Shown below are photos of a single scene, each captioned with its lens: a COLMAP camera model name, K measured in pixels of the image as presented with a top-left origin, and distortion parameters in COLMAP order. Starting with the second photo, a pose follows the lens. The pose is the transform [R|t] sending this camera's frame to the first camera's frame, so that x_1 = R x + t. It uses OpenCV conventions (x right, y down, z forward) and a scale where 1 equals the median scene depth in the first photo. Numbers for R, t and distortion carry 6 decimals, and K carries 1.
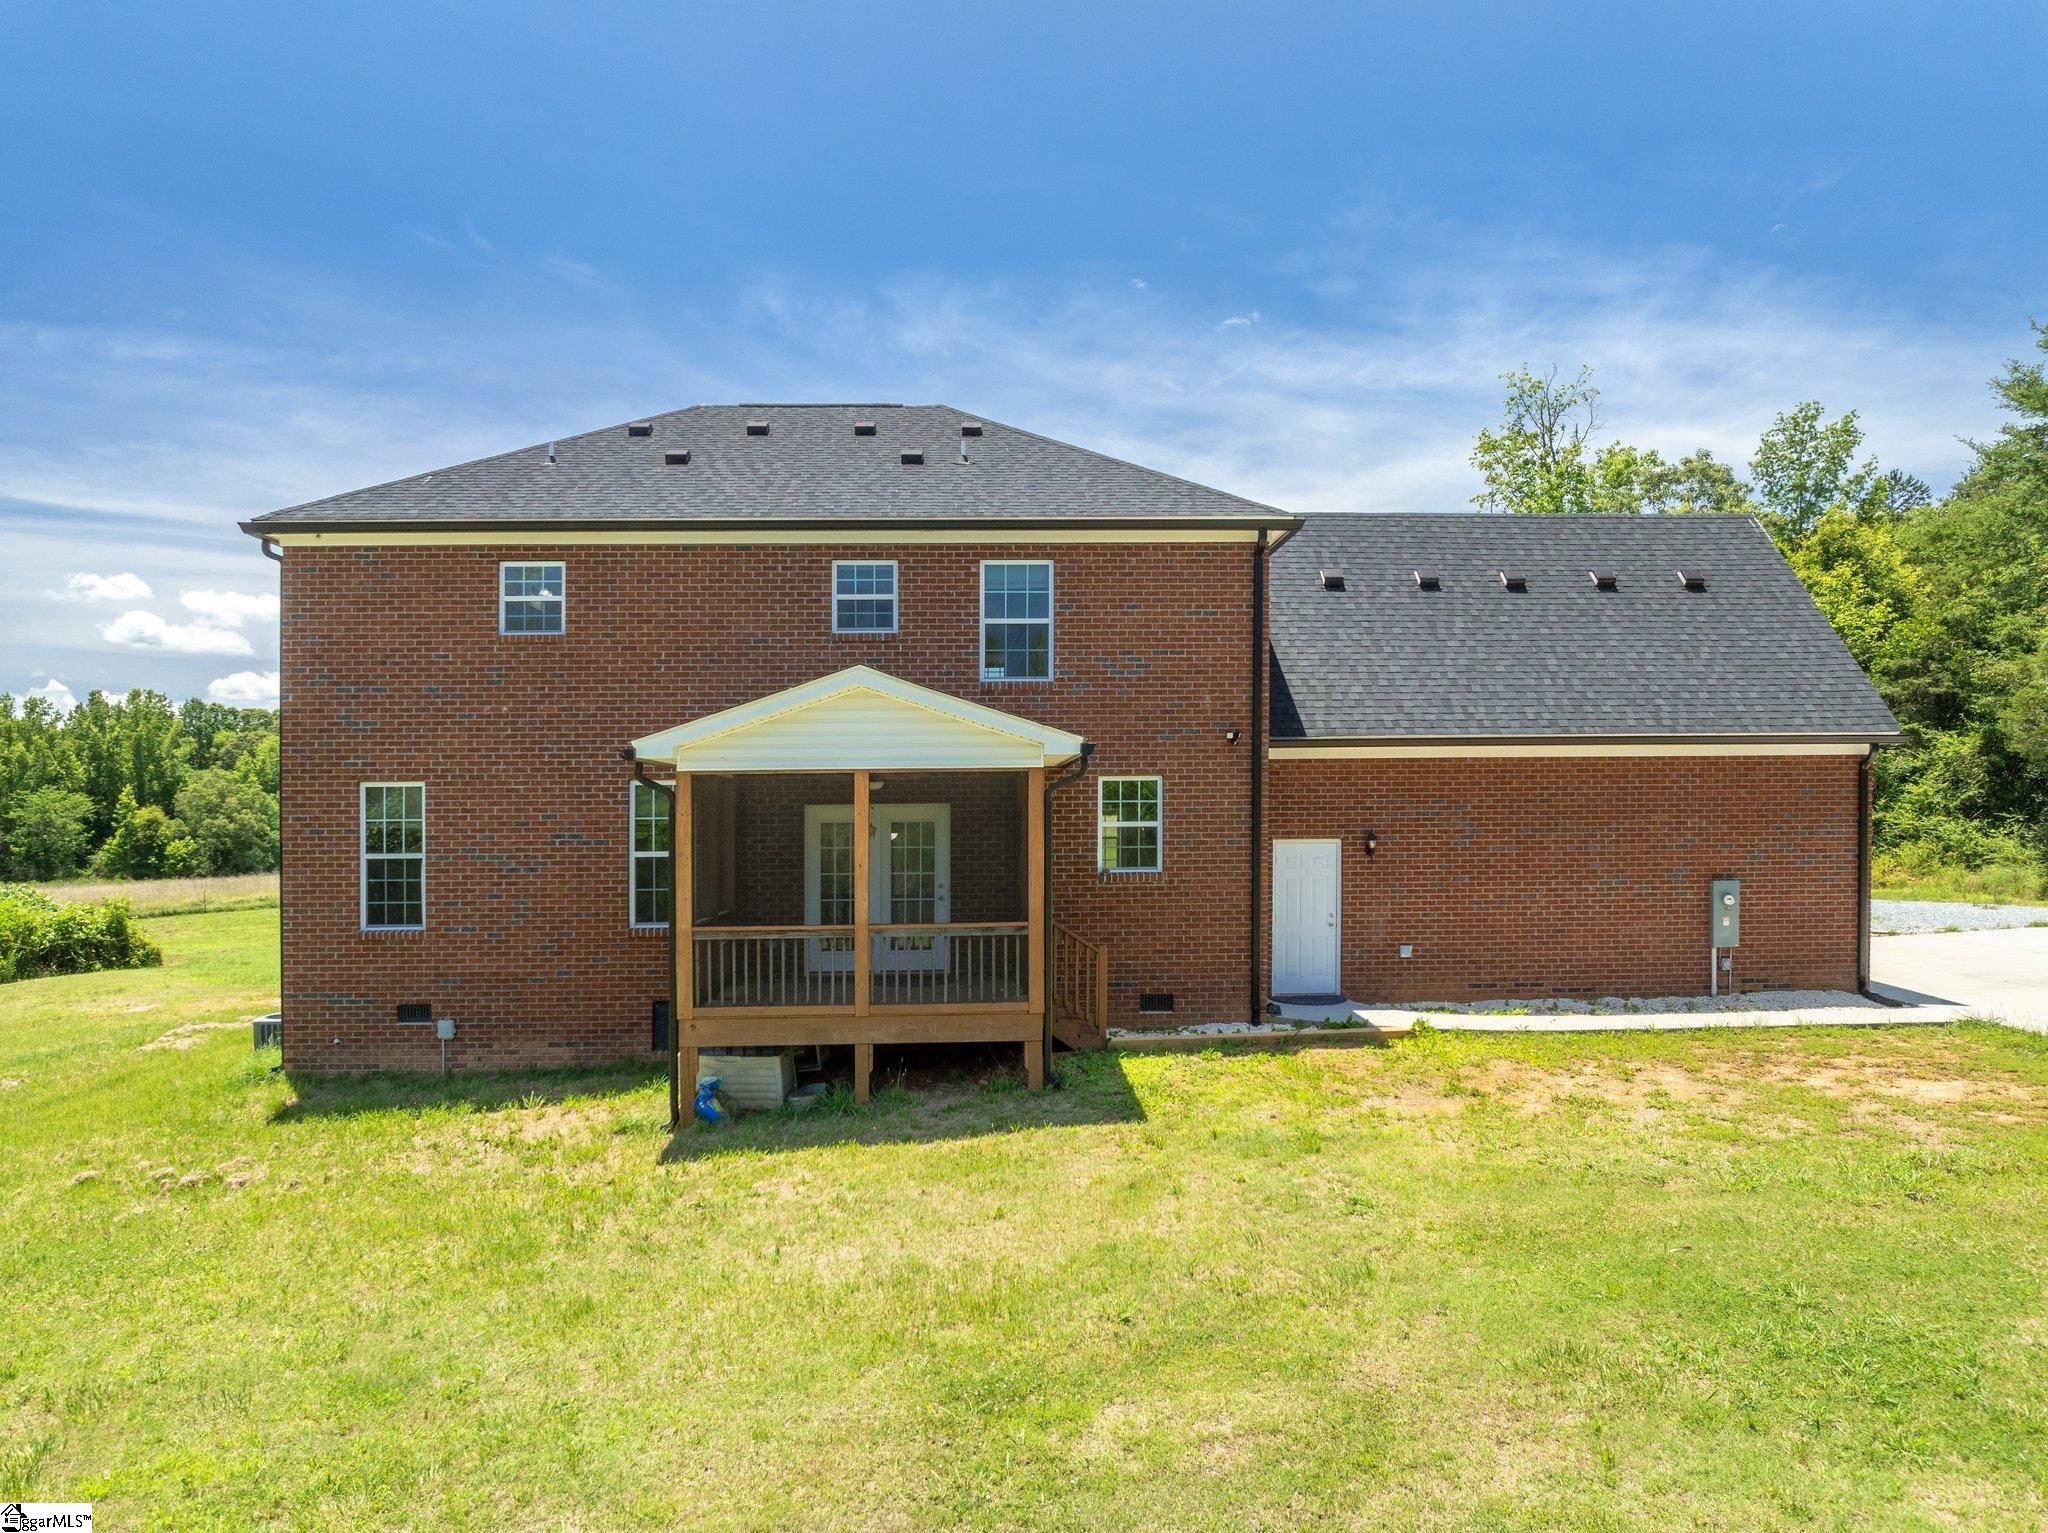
lens RADIAL K [[1443.3, 0, 1018.2], [0, 1443.3, 813.6], [0, 0, 1]] dist [-0.053060, 0.030553]
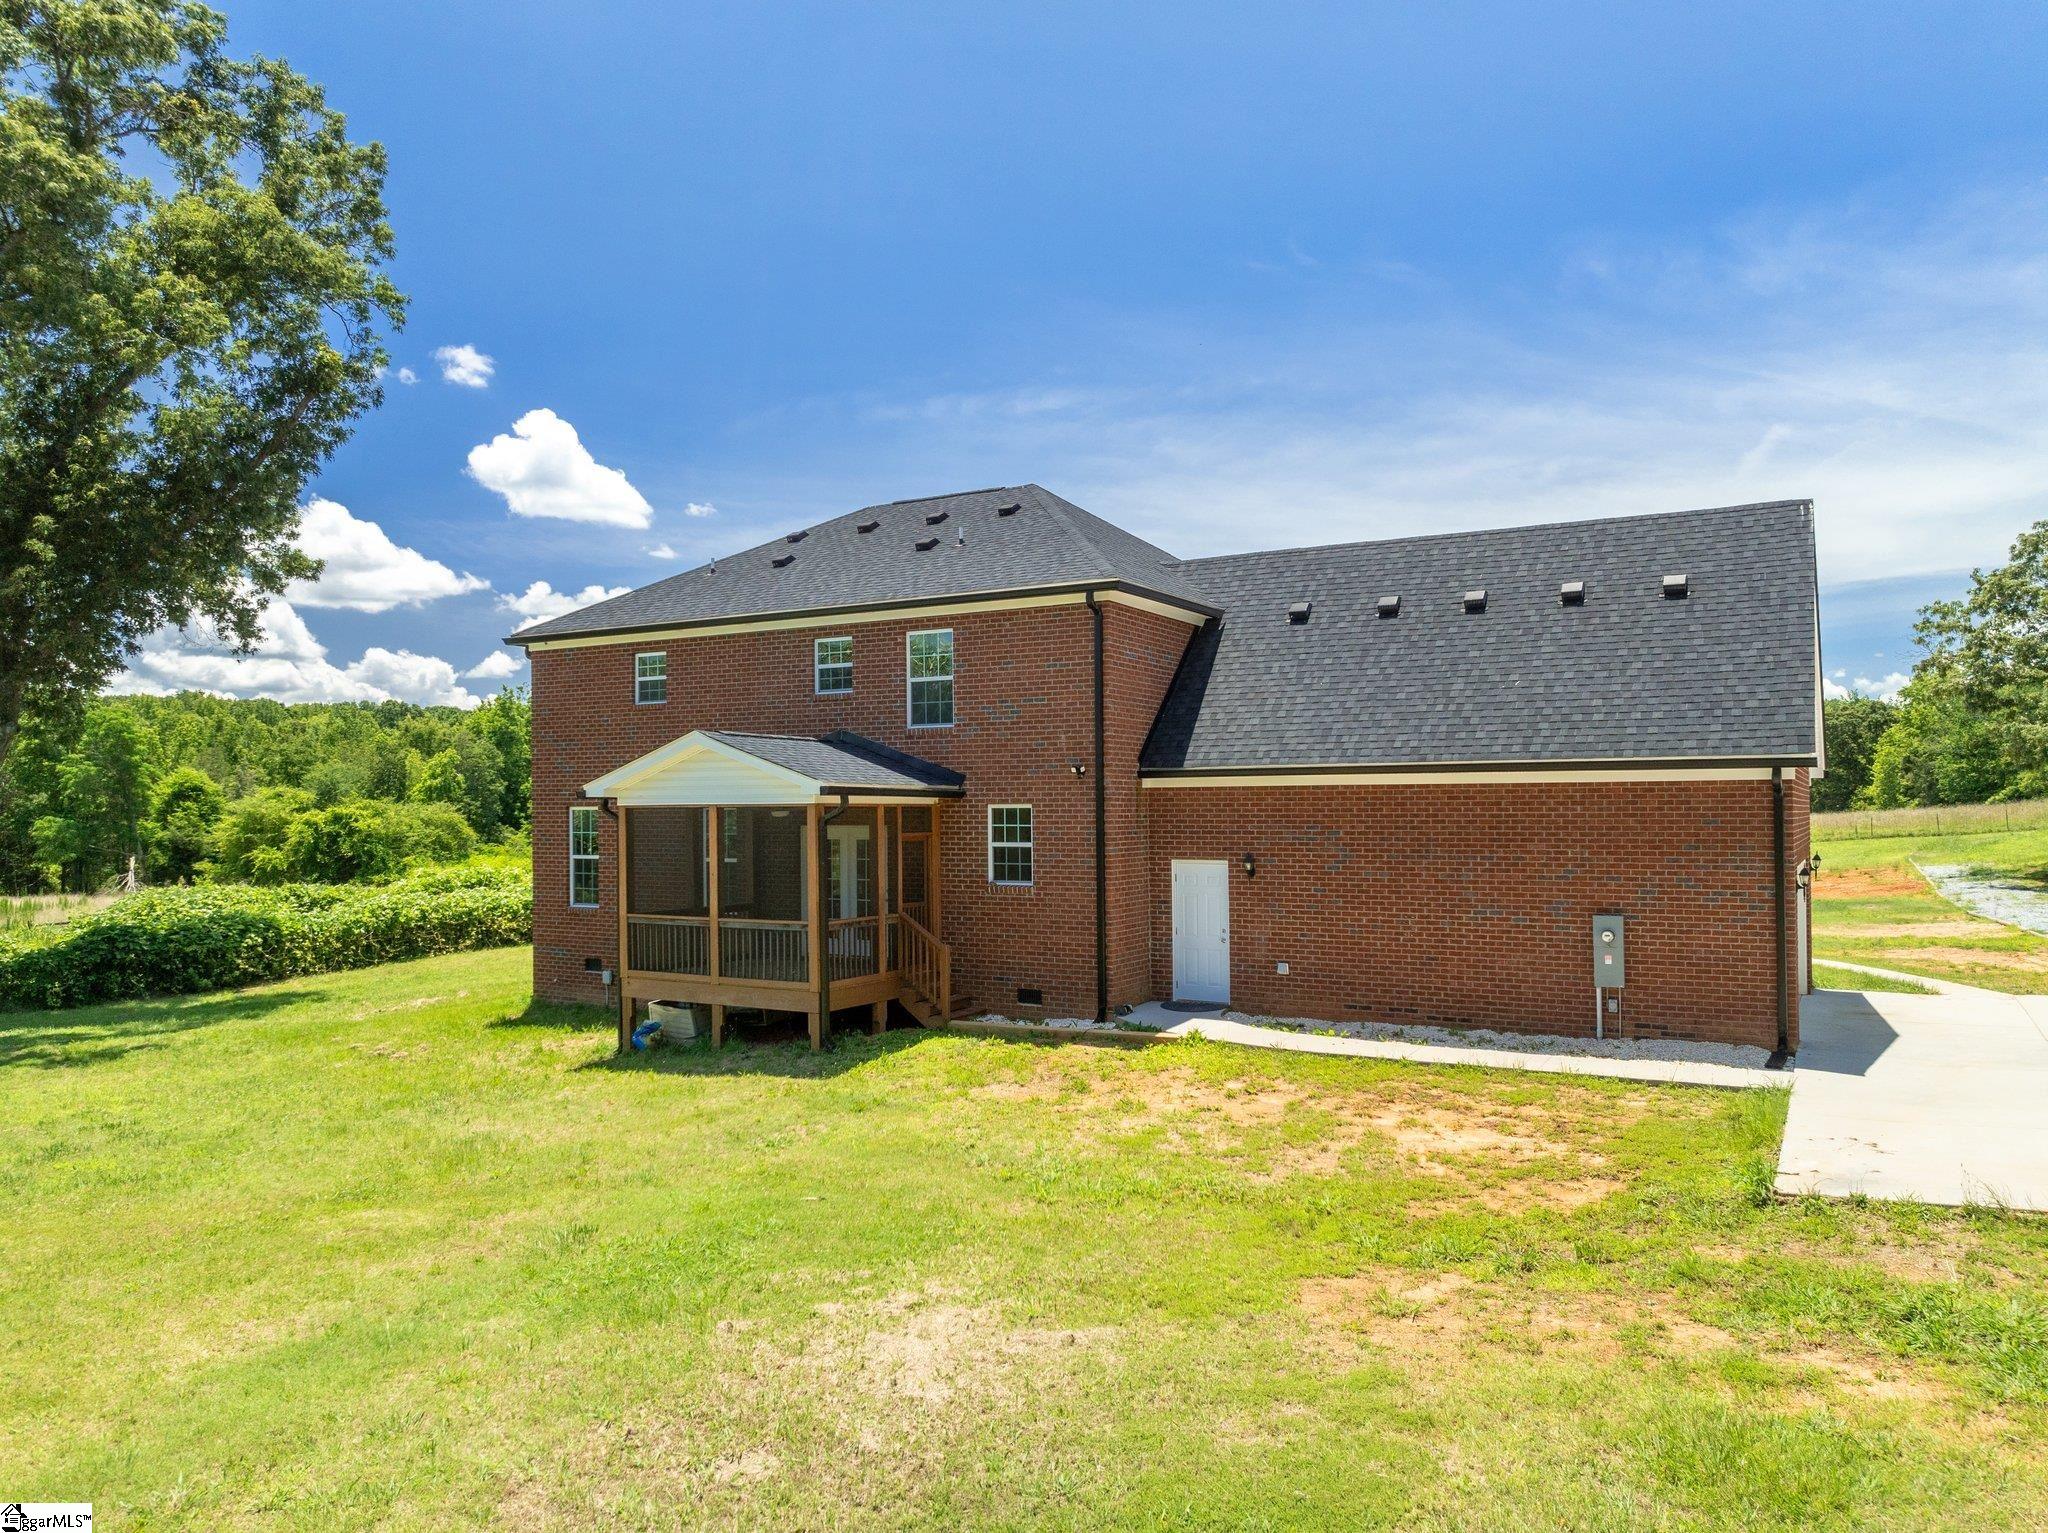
lens RADIAL K [[1443.3, 0, 1024.6], [0, 1443.3, 769.5], [0, 0, 1]] dist [-0.053060, 0.030553]
pose [[0.837816, -0.008577, -0.545886, 0.738957], [-0.002596, 0.999803, -0.019695, -0.031315], [0.545947, 0.017918, 0.837628, 0.006203]]
